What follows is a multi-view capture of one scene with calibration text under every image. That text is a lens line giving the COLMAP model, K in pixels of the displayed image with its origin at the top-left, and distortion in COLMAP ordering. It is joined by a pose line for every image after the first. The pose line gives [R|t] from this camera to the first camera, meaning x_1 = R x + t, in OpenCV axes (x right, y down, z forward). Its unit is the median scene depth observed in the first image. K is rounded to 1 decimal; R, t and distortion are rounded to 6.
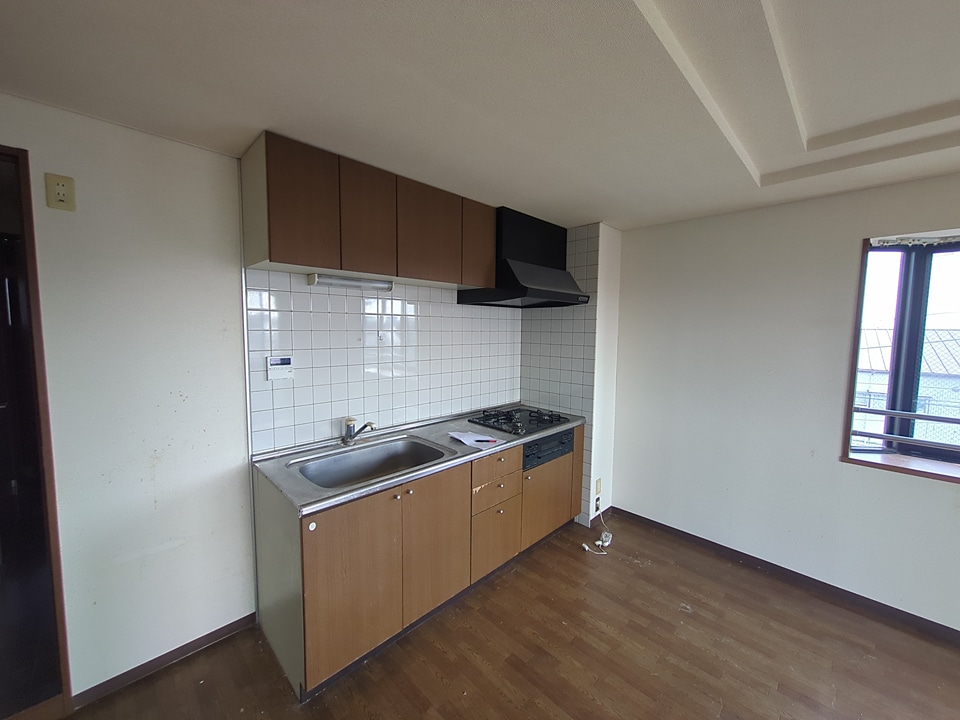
lens RADIAL K [[383.8, 0, 481.4], [0, 383.8, 361.9], [0, 0, 1]] dist [0.000374, -0.000095]
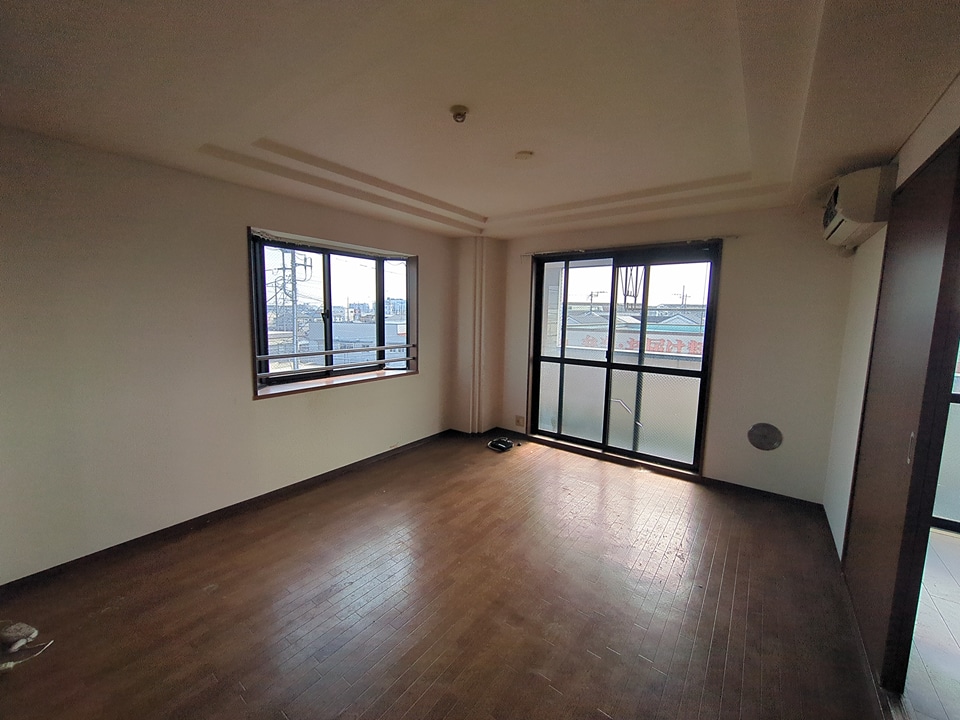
lens RADIAL K [[383.8, 0, 479.0], [0, 383.8, 355.2], [0, 0, 1]] dist [0.000374, -0.000095]
pose [[-0.133414, -0.139969, 0.981127, -0.415018], [0.060718, 0.986963, 0.149058, -0.037554], [-0.989199, 0.079458, -0.123176, 0.402375]]
